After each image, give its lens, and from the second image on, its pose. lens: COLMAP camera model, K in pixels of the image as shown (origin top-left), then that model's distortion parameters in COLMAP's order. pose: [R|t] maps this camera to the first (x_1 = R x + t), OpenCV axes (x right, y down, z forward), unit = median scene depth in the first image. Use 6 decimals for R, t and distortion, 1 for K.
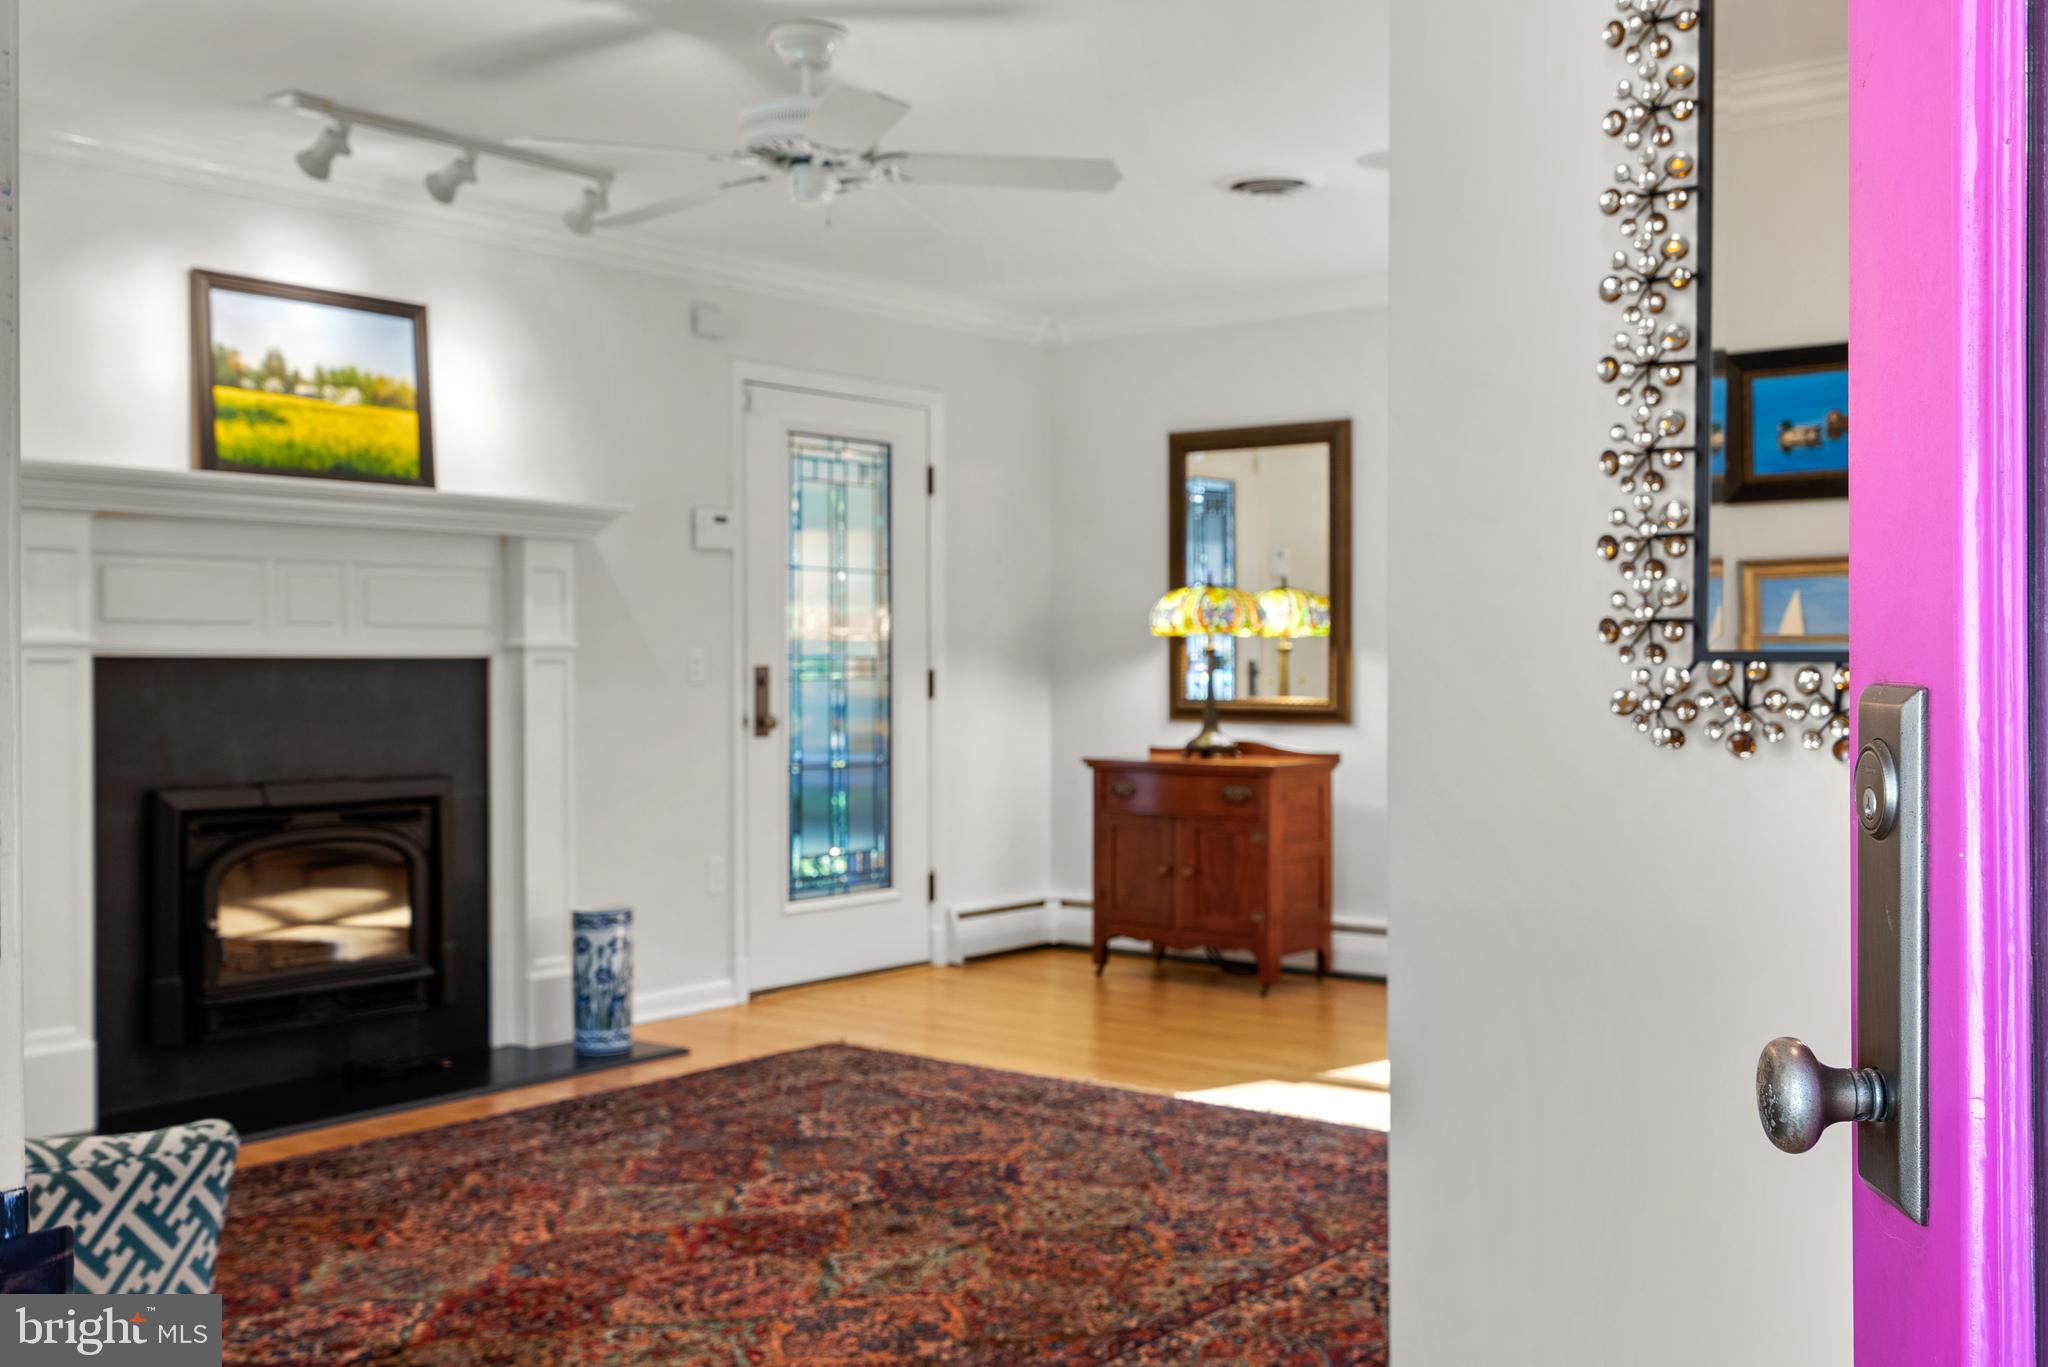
lens RADIAL K [[2057.1, 0, 1024.5], [0, 2057.1, 667.3], [0, 0, 1]] dist [-0.000113, 0.000000]
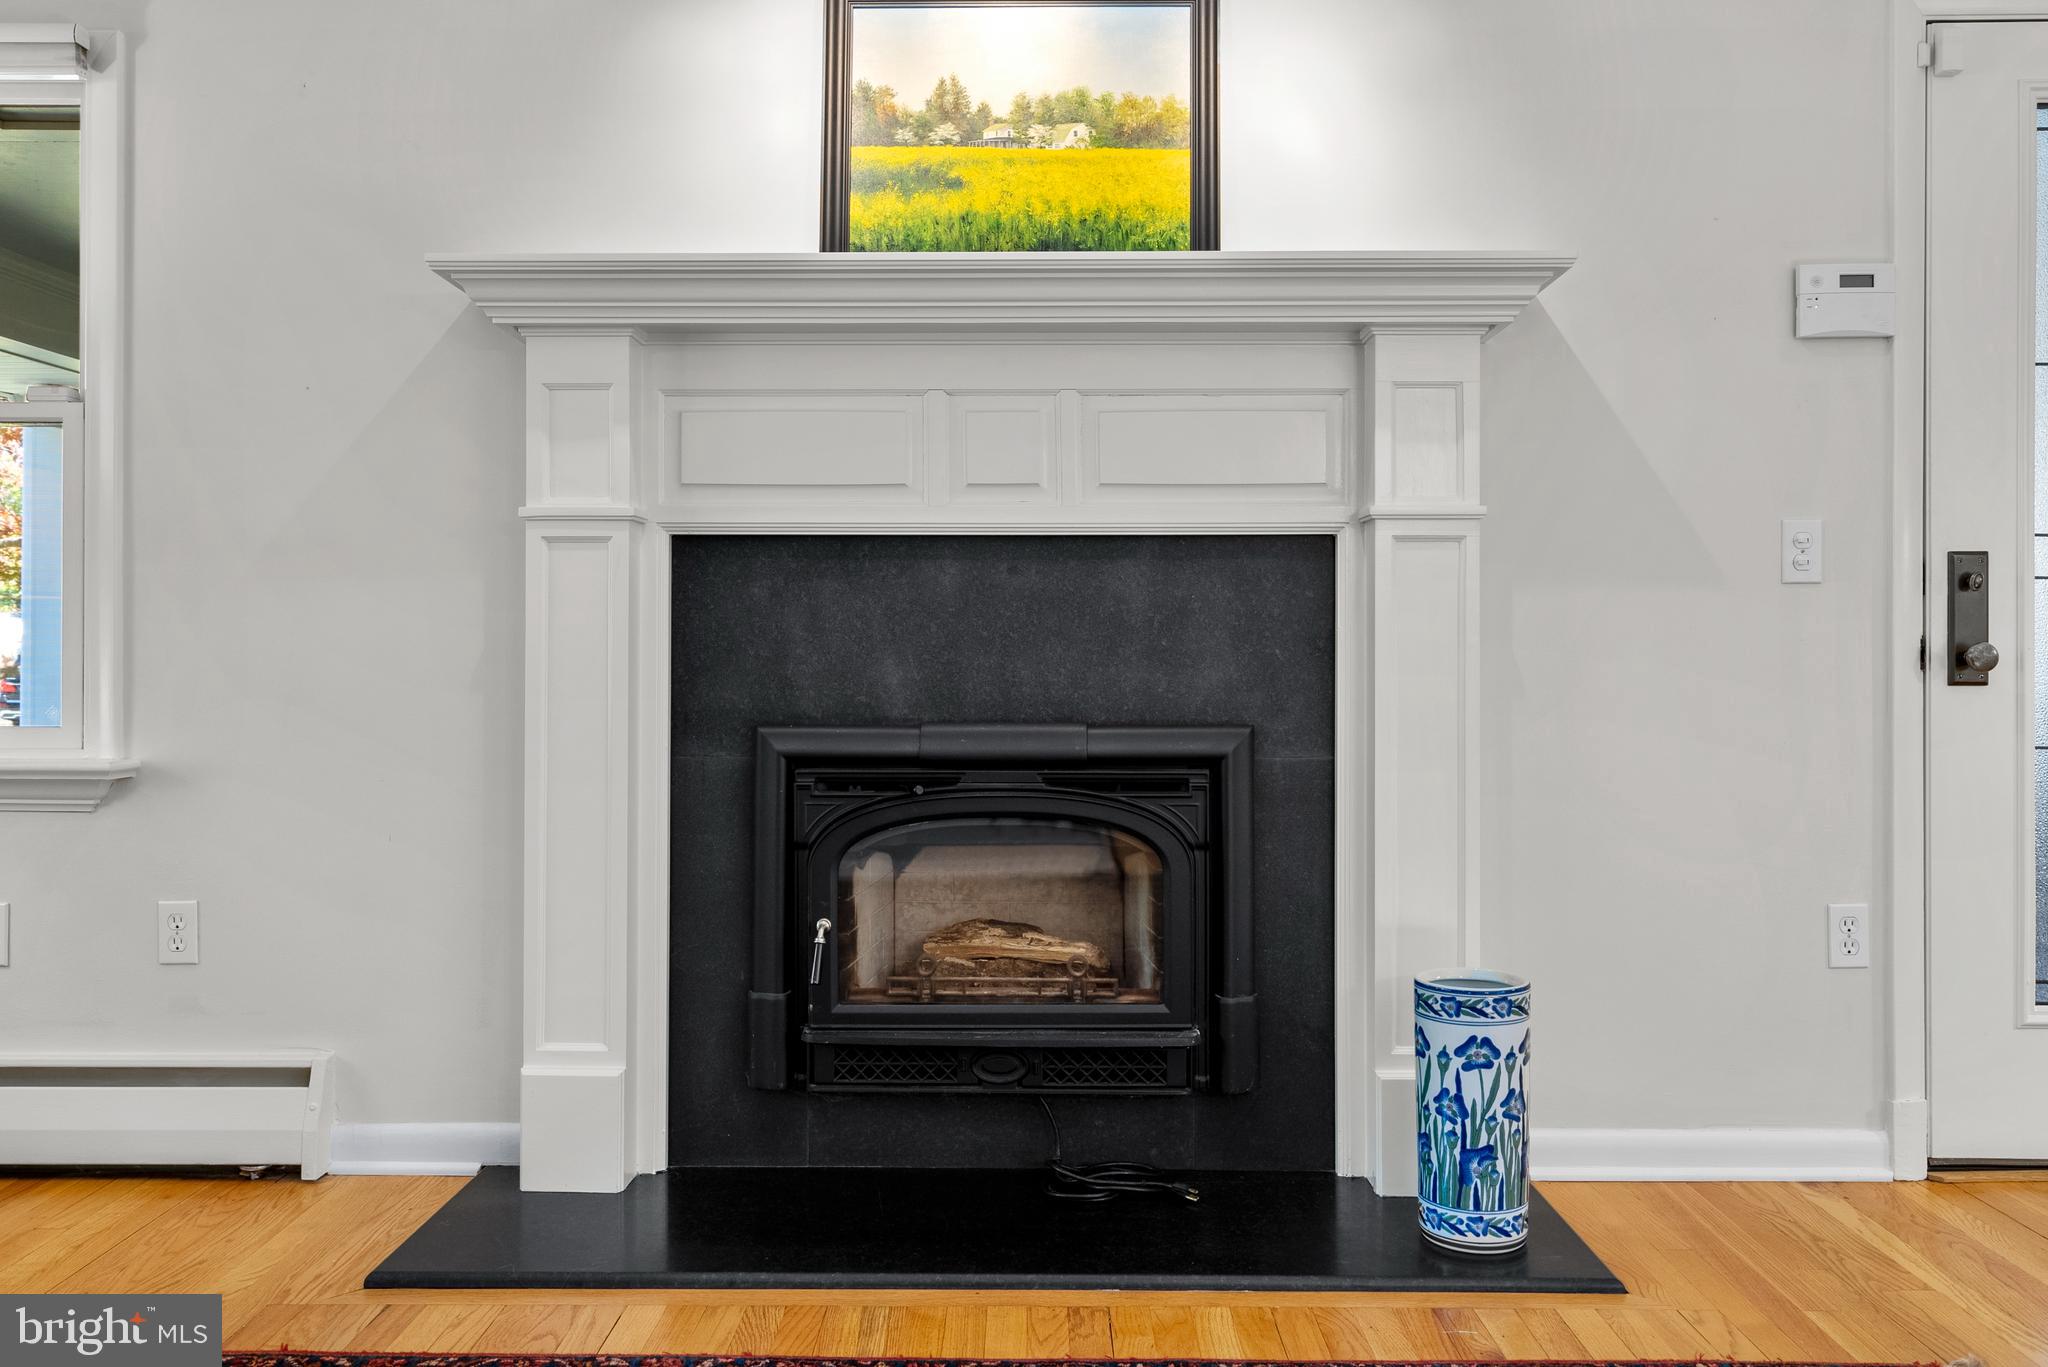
lens RADIAL K [[1586.4, 0, 1013.0], [0, 1586.4, 652.6], [0, 0, 1]] dist [0.012232, -0.009048]
pose [[0.605883, 0.002490, -0.795550, 0.061190], [-0.002984, 0.999995, 0.000857, 0.031910], [0.795548, 0.001855, 0.605888, 0.684656]]
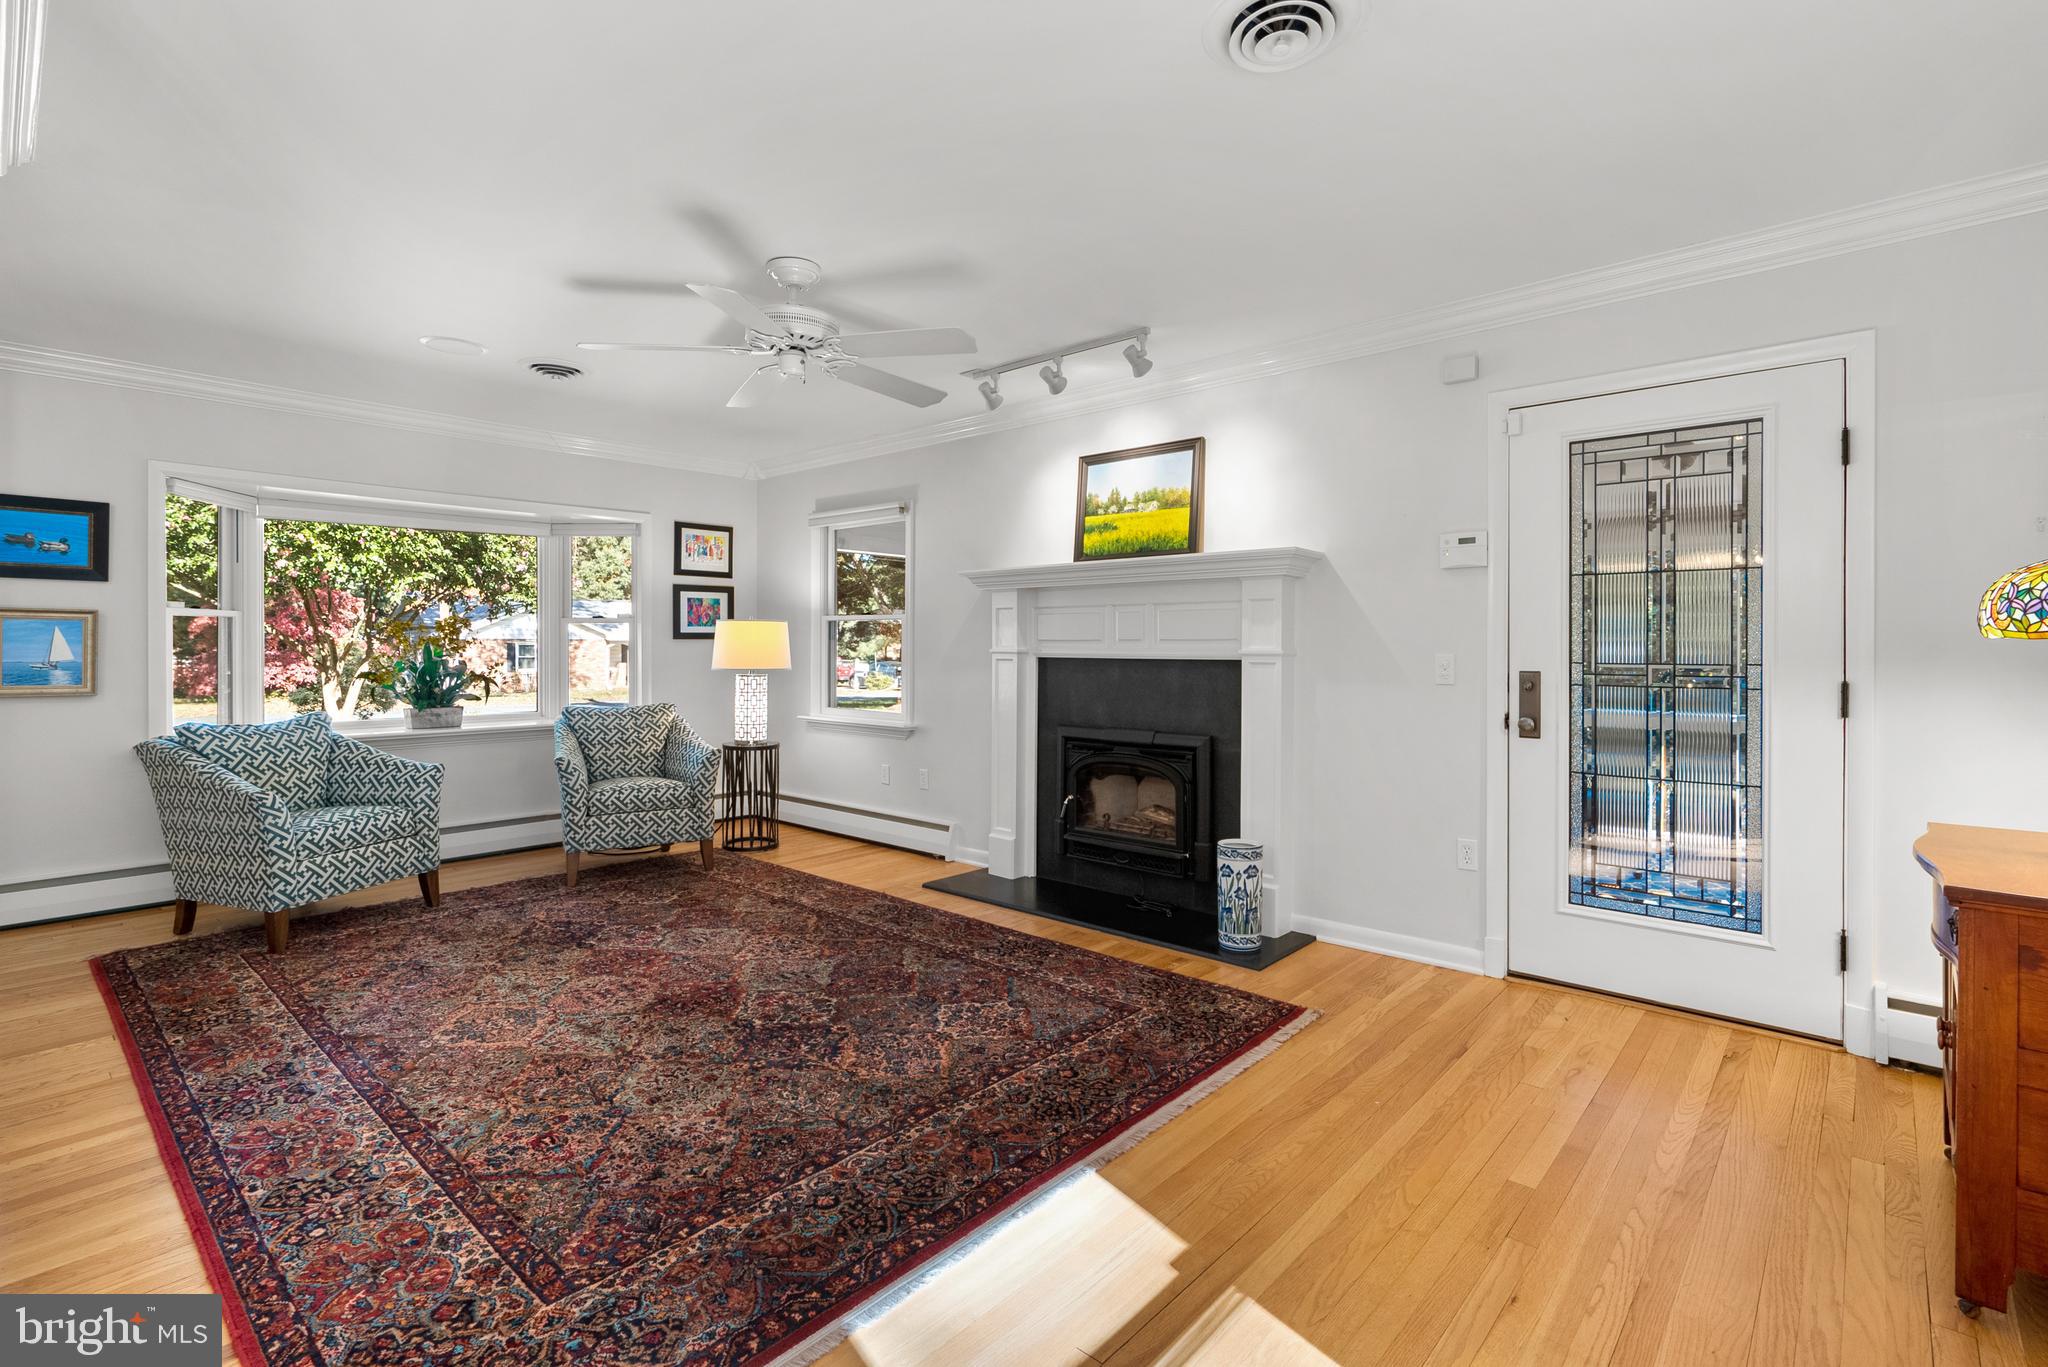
lens RADIAL K [[949.1, 0, 1014.5], [0, 949.1, 645.8], [0, 0, 1]] dist [-0.003756, 0.001911]
pose [[-0.071600, 0.004369, -0.997424, 0.467415], [-0.000454, 0.999990, 0.004412, -0.019356], [0.997433, 0.000769, -0.071597, 0.948334]]
